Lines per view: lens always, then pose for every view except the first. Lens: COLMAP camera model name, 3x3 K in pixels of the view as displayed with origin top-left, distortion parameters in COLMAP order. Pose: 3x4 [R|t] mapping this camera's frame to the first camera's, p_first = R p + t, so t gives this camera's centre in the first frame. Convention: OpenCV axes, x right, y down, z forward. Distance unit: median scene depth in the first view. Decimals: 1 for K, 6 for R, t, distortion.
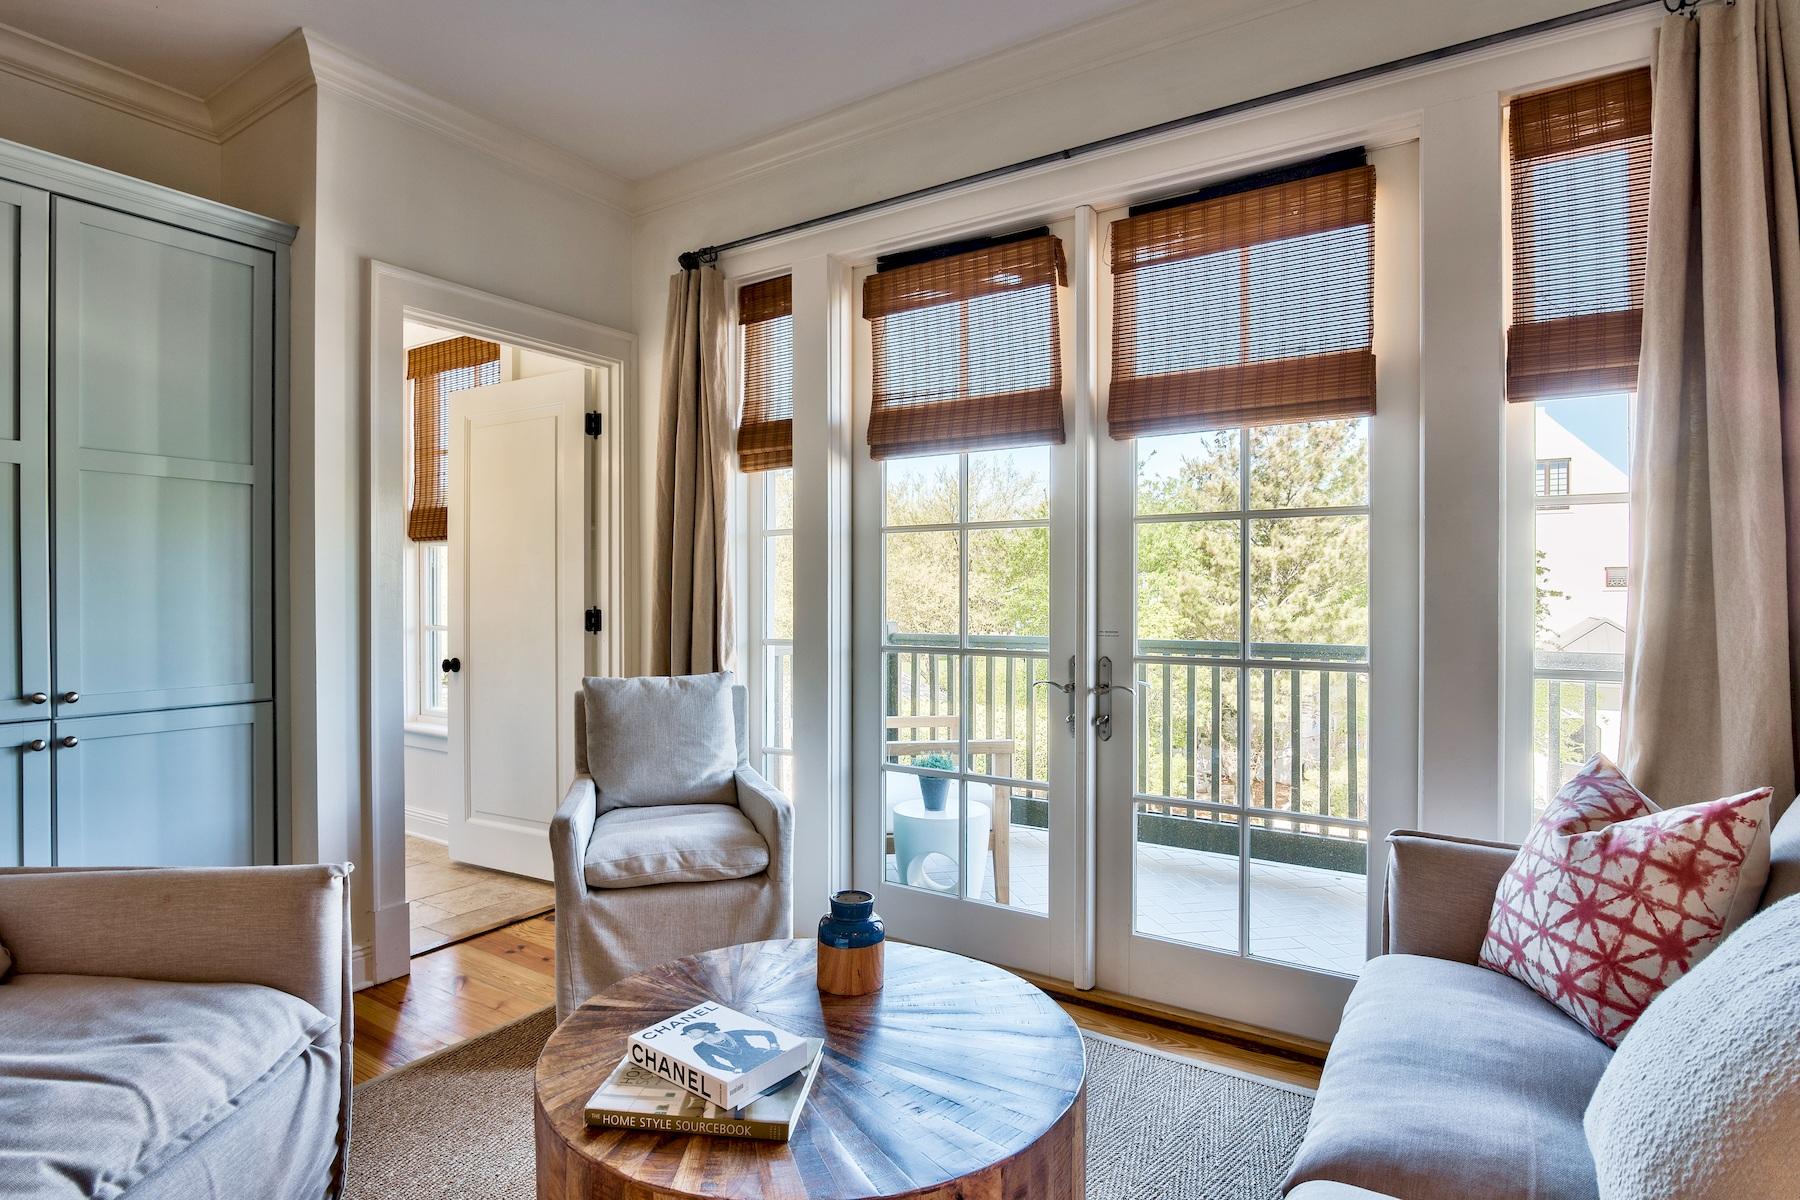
lens RADIAL K [[938.4, 0, 900.0], [0, 938.4, 600.0], [0, 0, 1]] dist [-0.023585, 0.000653]
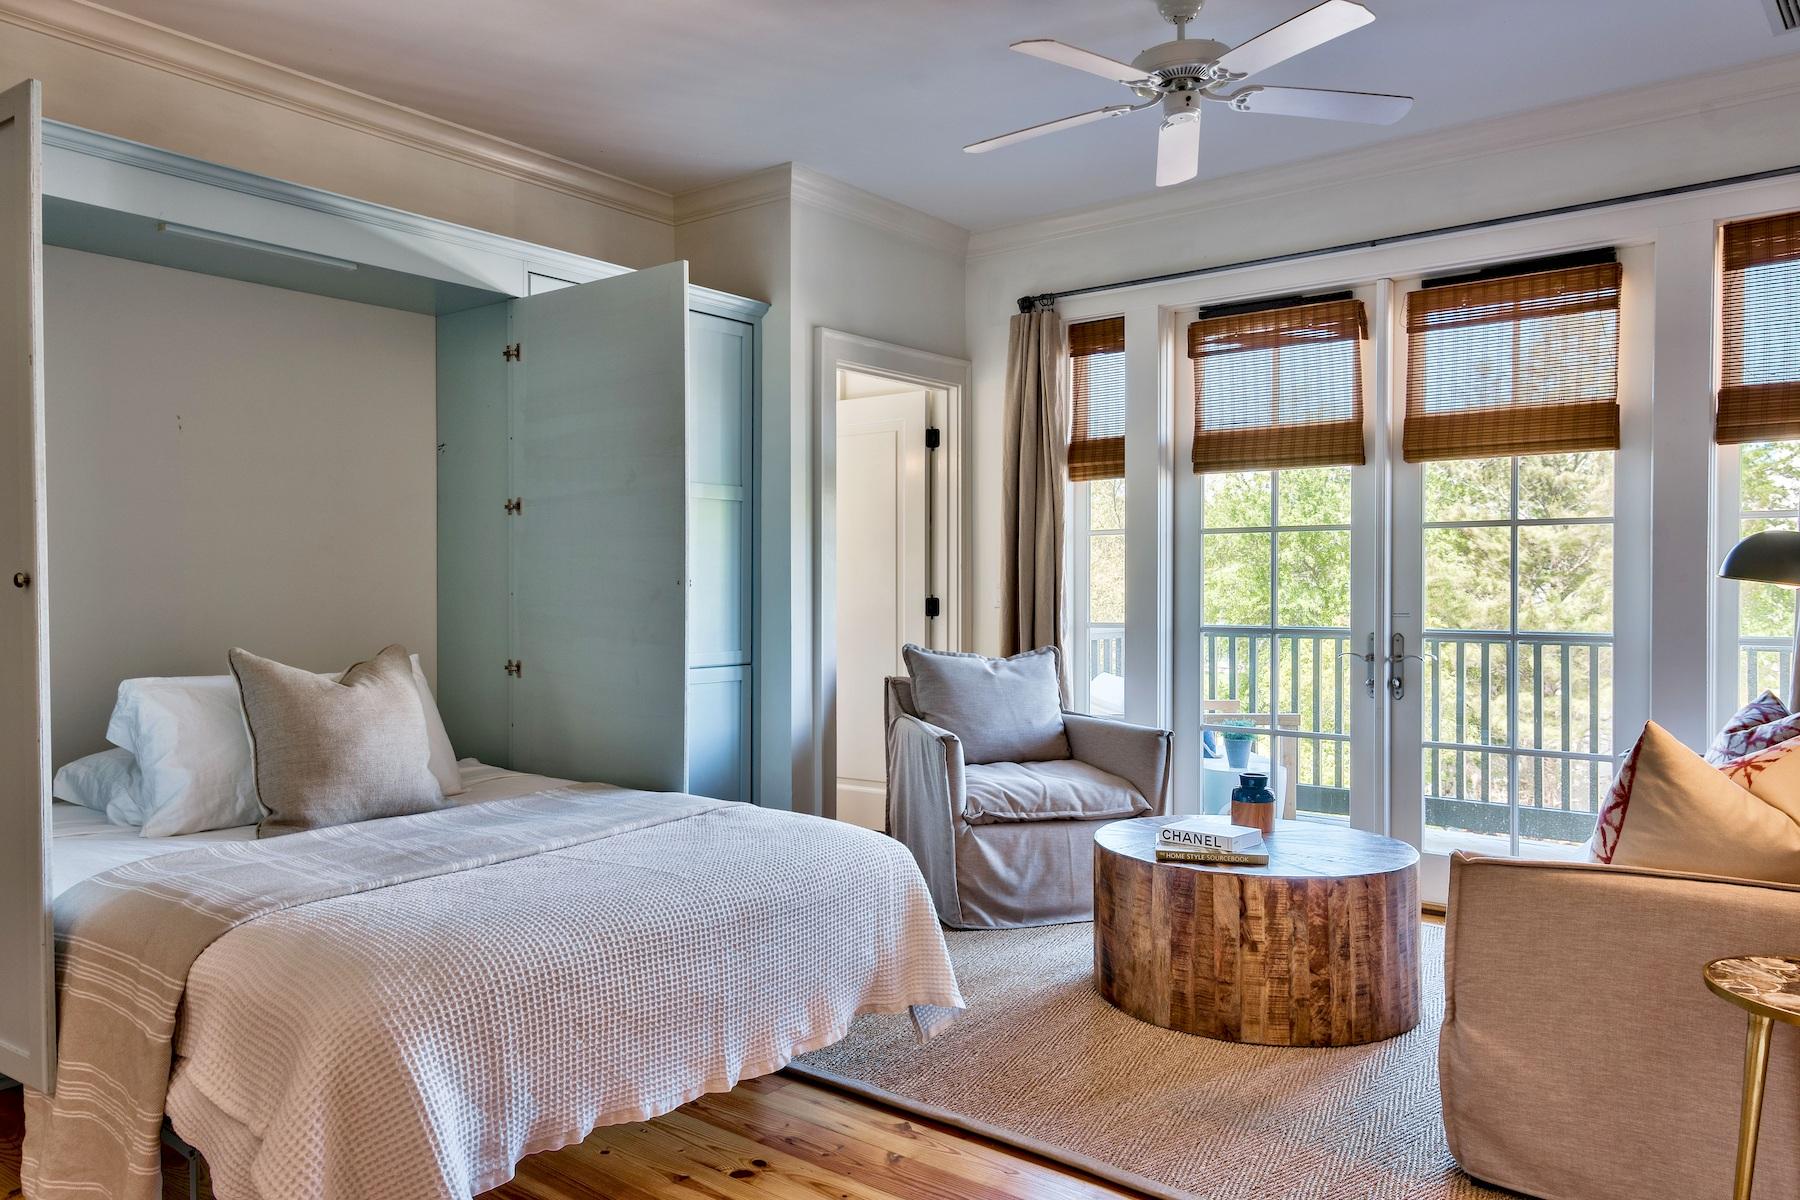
lens RADIAL K [[1298.6, 0, 900.0], [0, 1298.6, 600.0], [0, 0, 1]] dist [0.030492, 0.000801]
pose [[0.996252, 0.001789, -0.086480, -0.284954], [-0.001511, 0.999993, 0.003282, 0.009893], [0.086485, -0.003139, 0.996248, -0.775602]]
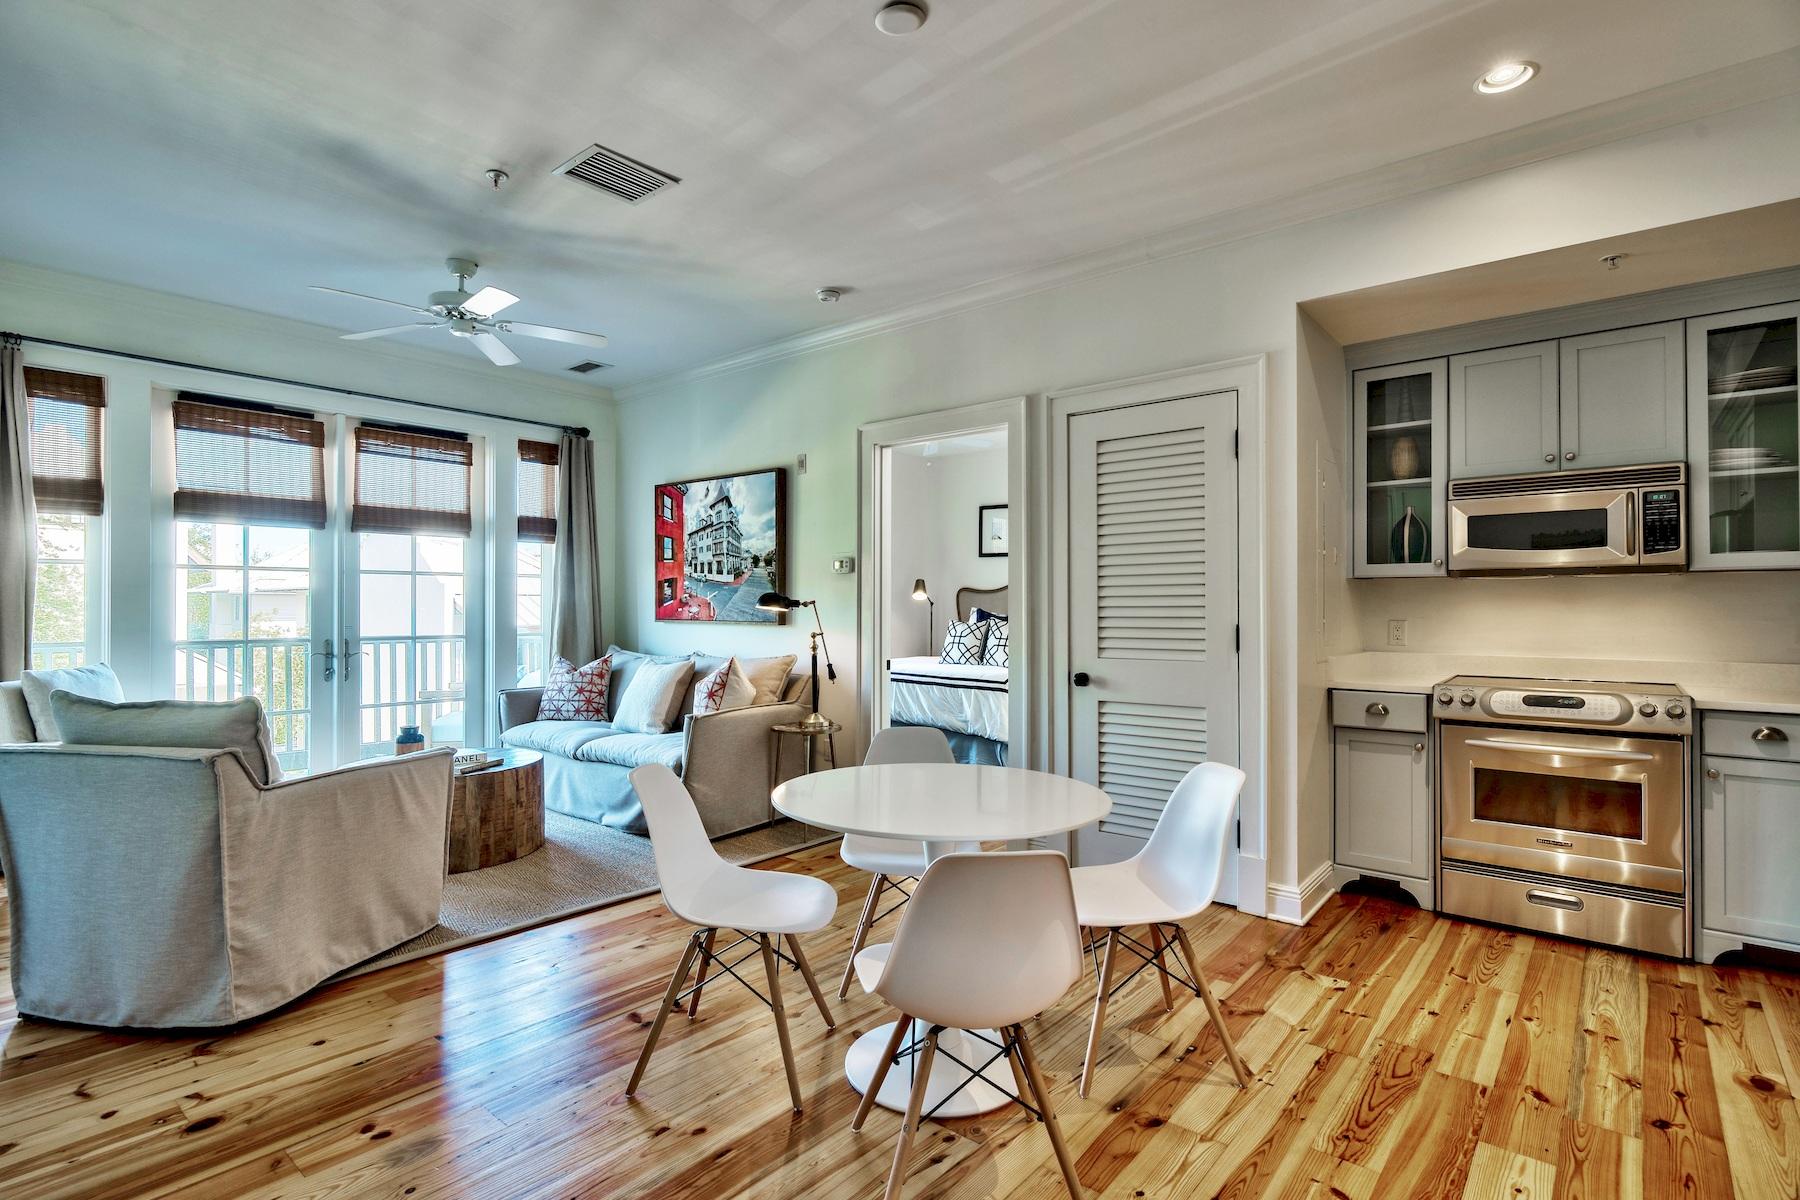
lens RADIAL K [[886.0, 0, 900.0], [0, 886.0, 600.0], [0, 0, 1]] dist [0.010053, -0.000802]
pose [[0.116640, 0.004111, 0.993166, -1.454043], [0.003462, 0.999984, -0.004546, -0.008478], [-0.993168, 0.003969, 0.116624, -0.389317]]
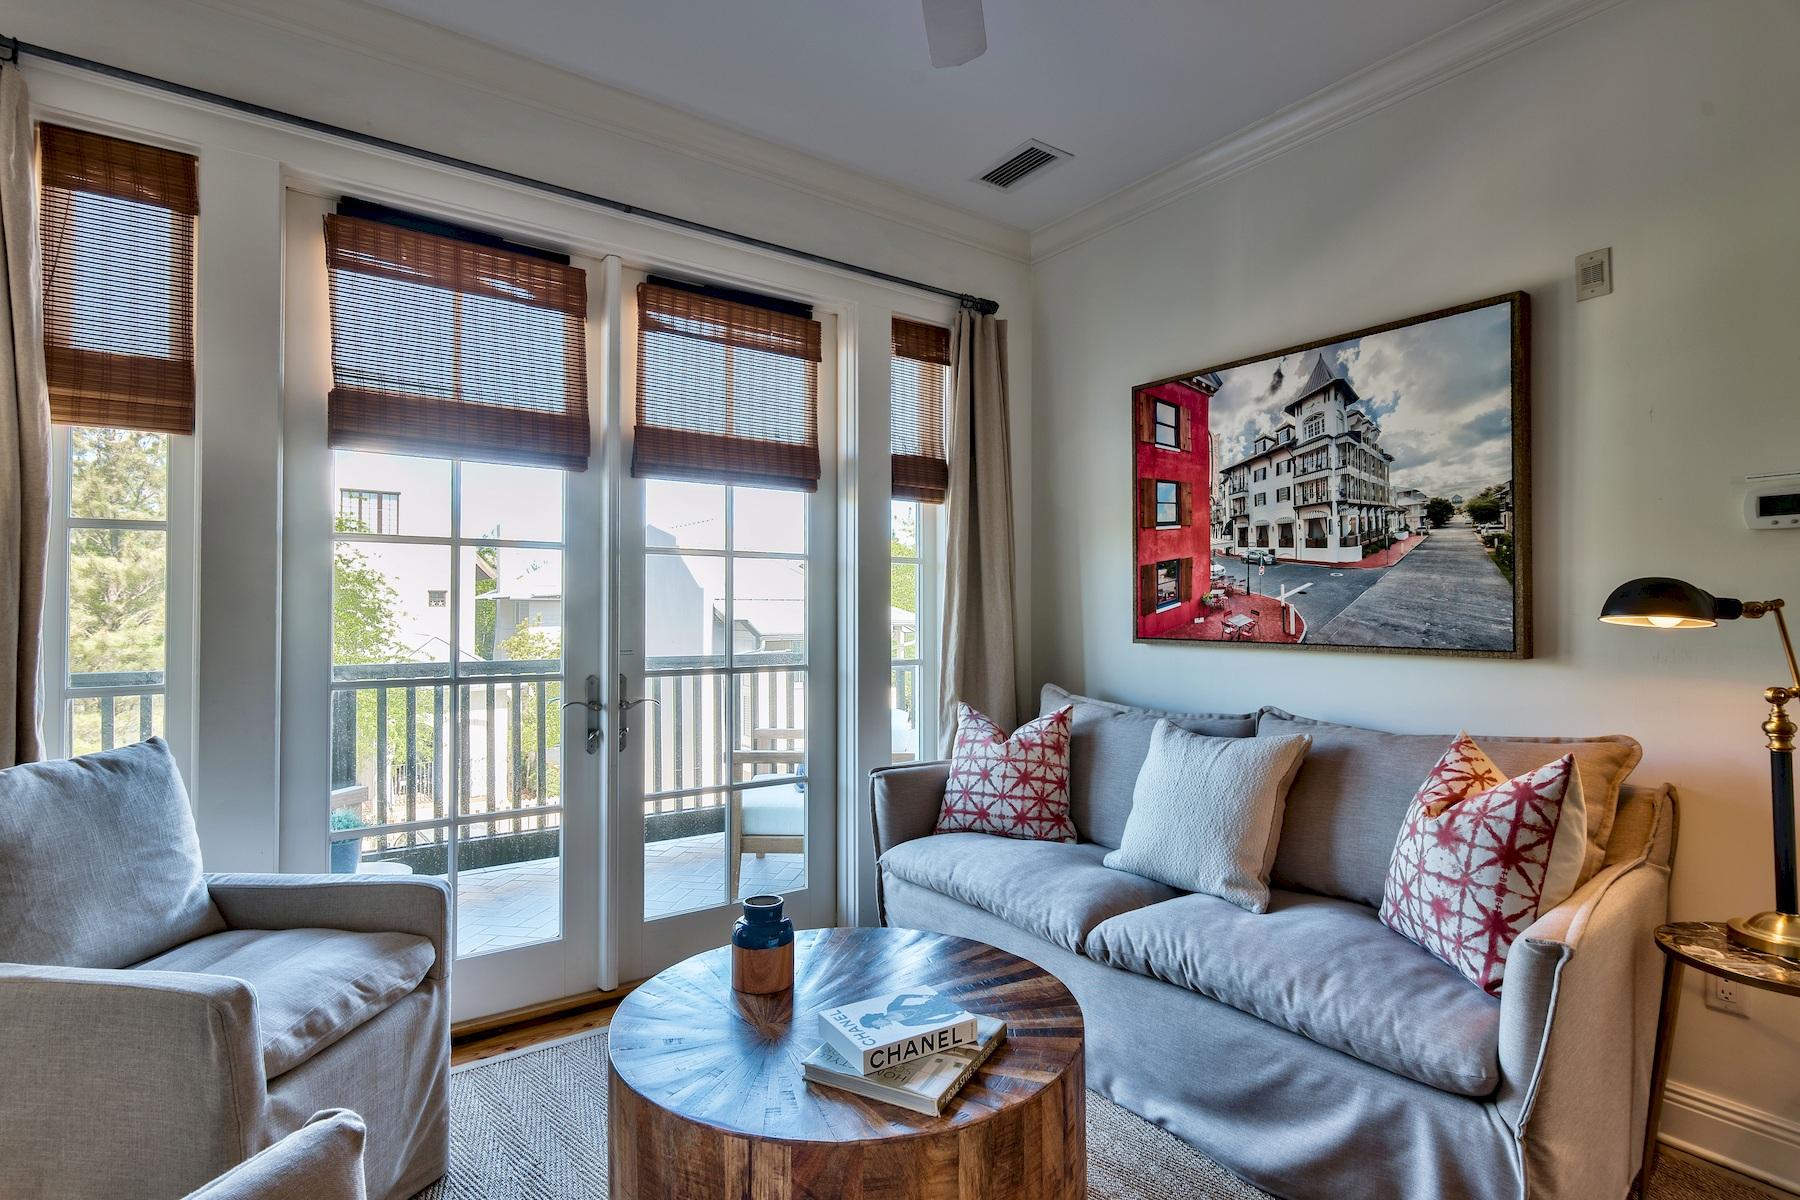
lens RADIAL K [[907.9, 0, 900.0], [0, 907.9, 600.0], [0, 0, 1]] dist [-0.004420, -0.000906]
pose [[0.354090, 0.008023, 0.935177, -0.614281], [0.004733, 0.999935, -0.010371, -0.011961], [-0.935199, 0.008099, 0.354029, 0.300596]]
